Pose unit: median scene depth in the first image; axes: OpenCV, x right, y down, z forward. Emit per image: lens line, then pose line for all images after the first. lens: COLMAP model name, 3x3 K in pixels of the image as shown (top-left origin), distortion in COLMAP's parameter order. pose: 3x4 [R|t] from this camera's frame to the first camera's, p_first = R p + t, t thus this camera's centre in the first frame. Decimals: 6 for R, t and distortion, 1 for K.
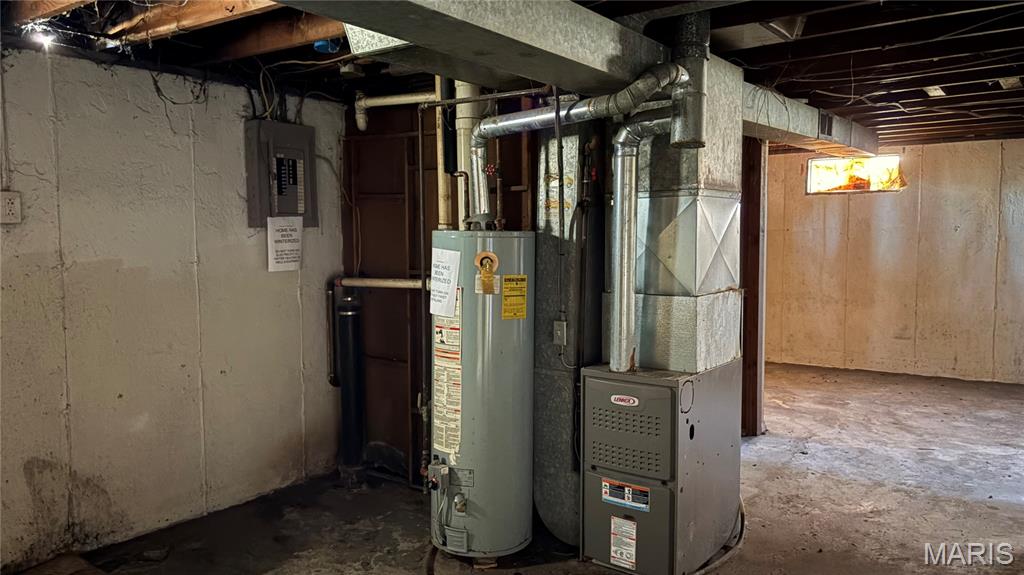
lens RADIAL K [[755.2, 0, 512.0], [0, 755.2, 287.5], [0, 0, 1]] dist [0.083496, -0.108366]
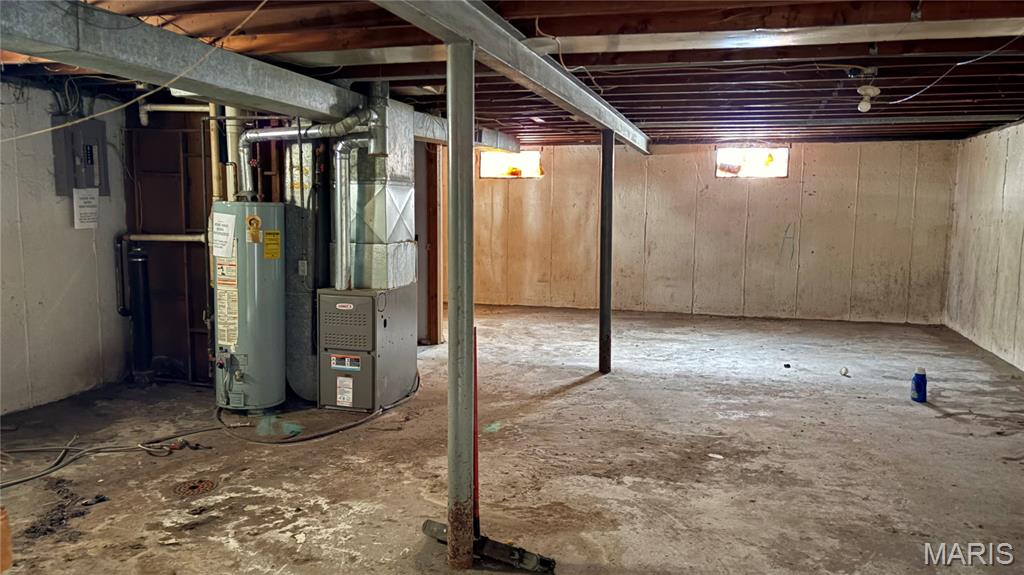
lens RADIAL K [[755.2, 0, 512.0], [0, 755.2, 287.5], [0, 0, 1]] dist [0.083496, -0.108366]
pose [[0.936323, -0.022912, 0.350393, -0.084154], [0.008956, 0.999103, 0.041400, 0.039358], [-0.351027, -0.035626, 0.935687, -0.642964]]
